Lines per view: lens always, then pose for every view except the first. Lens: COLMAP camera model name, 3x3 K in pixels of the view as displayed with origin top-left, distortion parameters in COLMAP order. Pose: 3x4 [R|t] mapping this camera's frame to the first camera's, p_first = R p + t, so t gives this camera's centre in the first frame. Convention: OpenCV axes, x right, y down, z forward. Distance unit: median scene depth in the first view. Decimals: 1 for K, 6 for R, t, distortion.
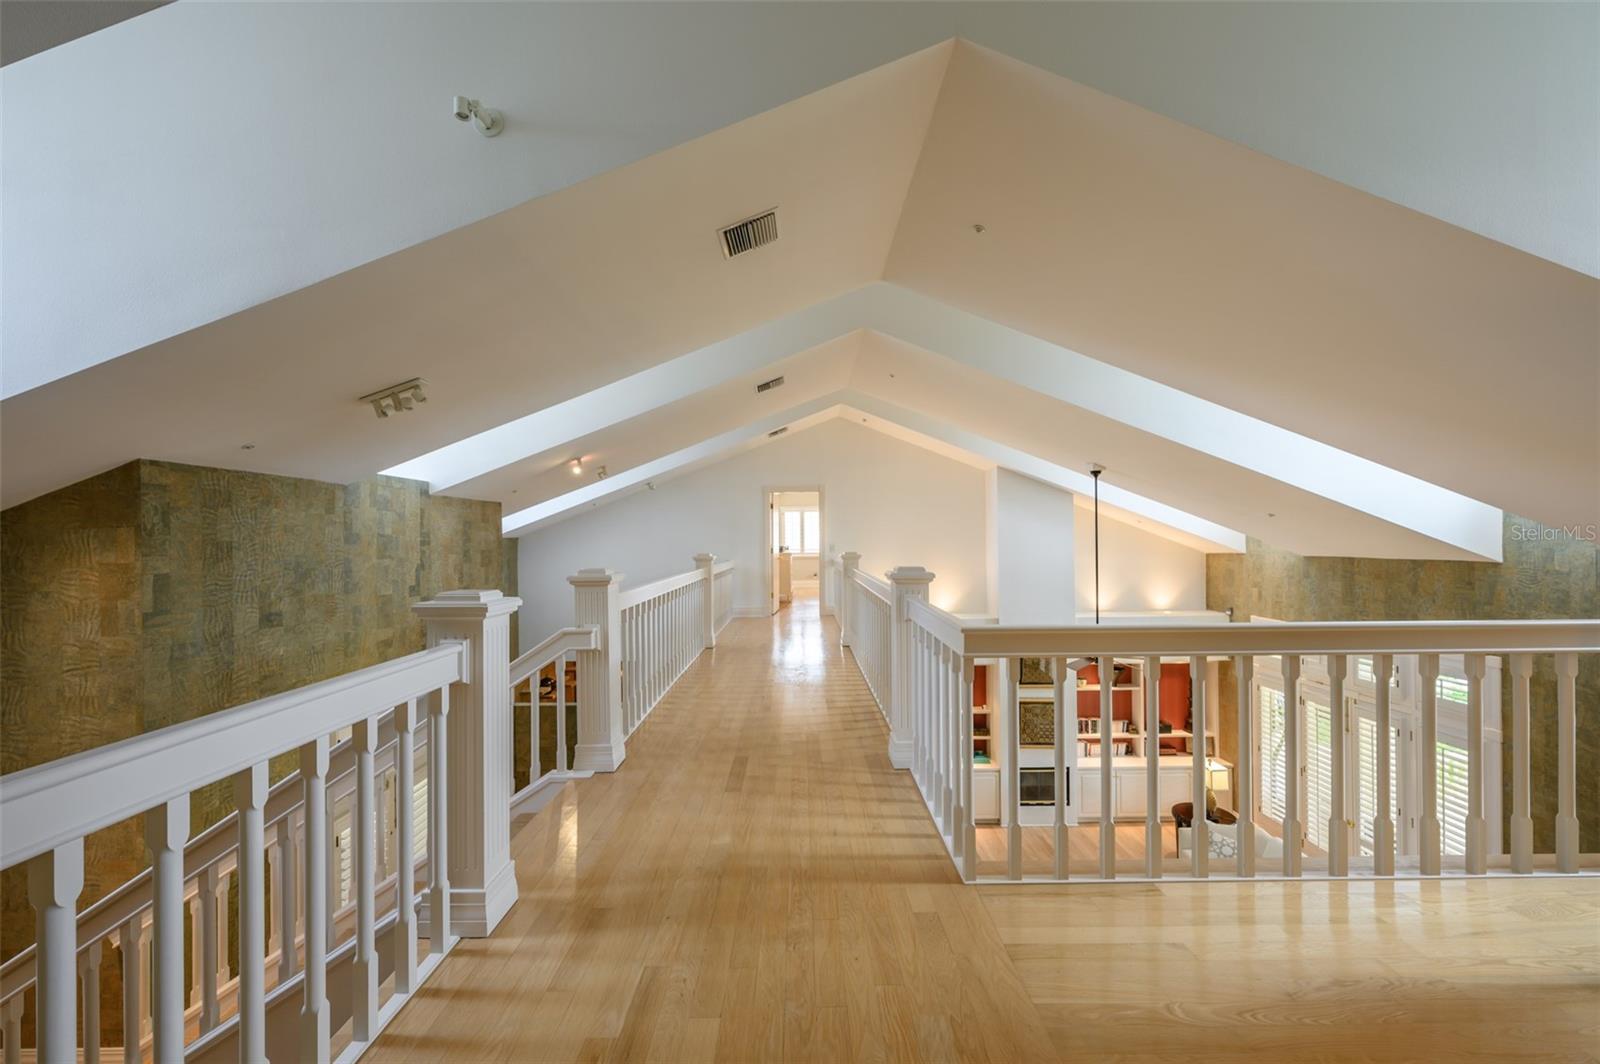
lens RADIAL K [[651.0, 0, 799.1], [0, 651.0, 535.0], [0, 0, 1]] dist [-0.002844, -0.000468]
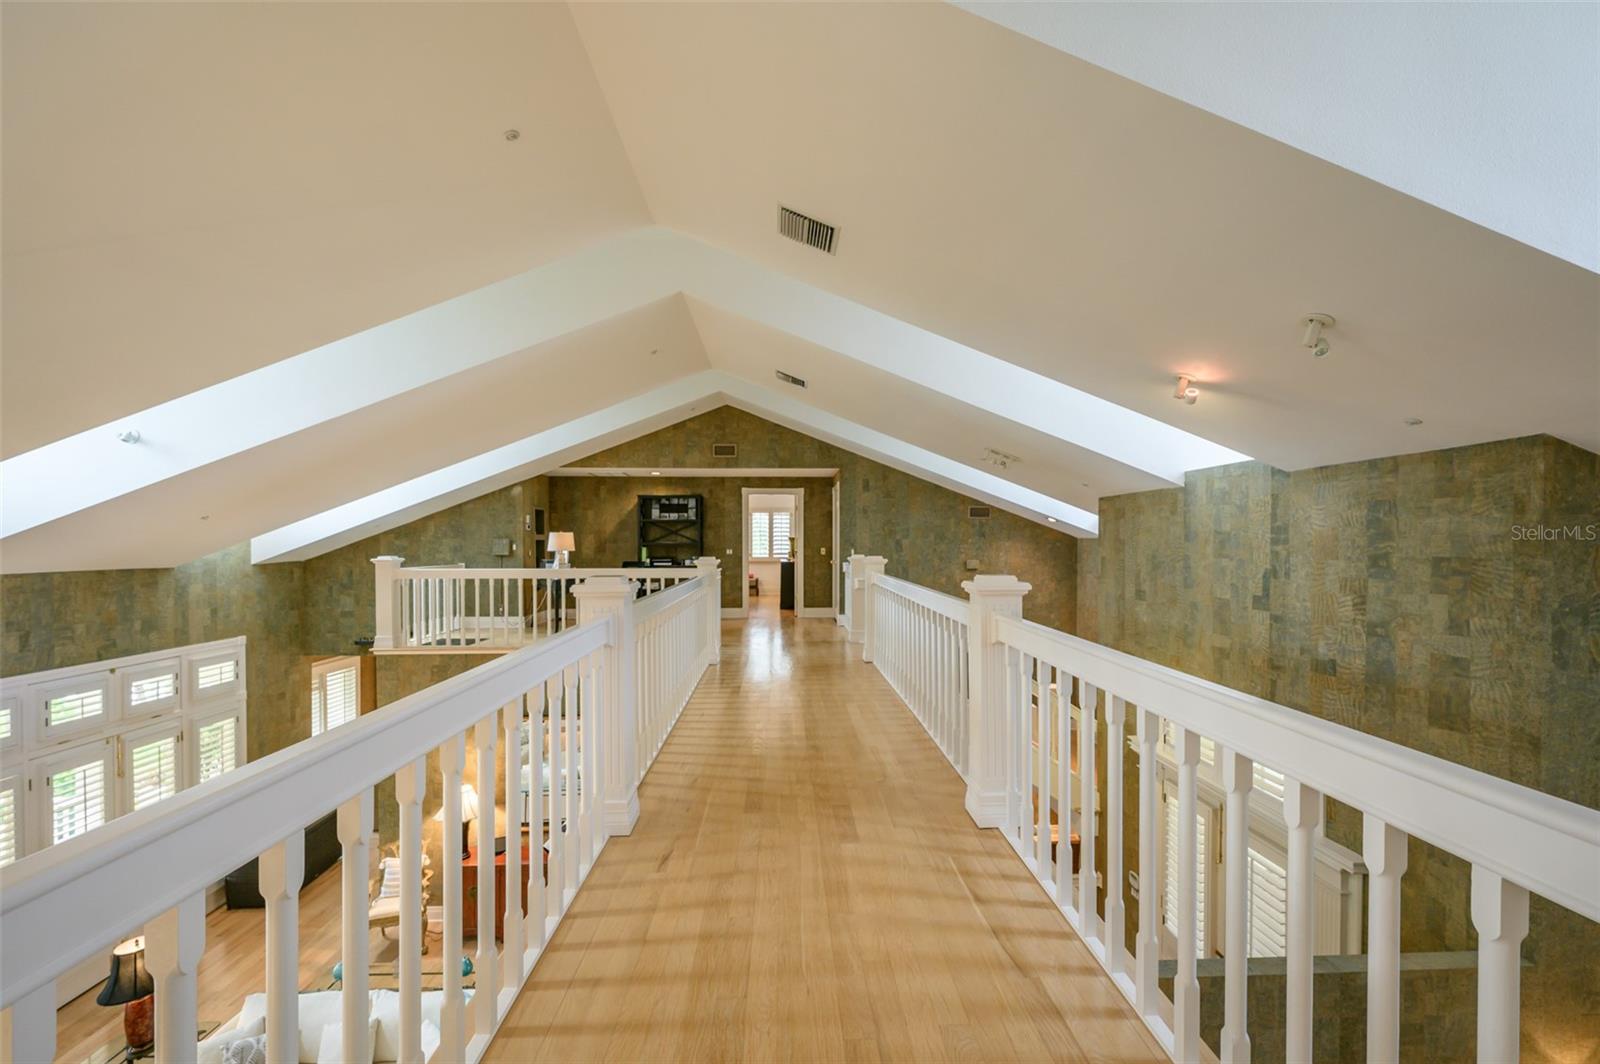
lens RADIAL K [[651.0, 0, 809.7], [0, 651.0, 555.0], [0, 0, 1]] dist [-0.002844, -0.000468]
pose [[-0.999201, 0.007041, -0.039353, -0.031622], [0.006536, 0.999895, 0.012934, 0.016782], [0.039440, 0.012667, -0.999142, 1.890592]]
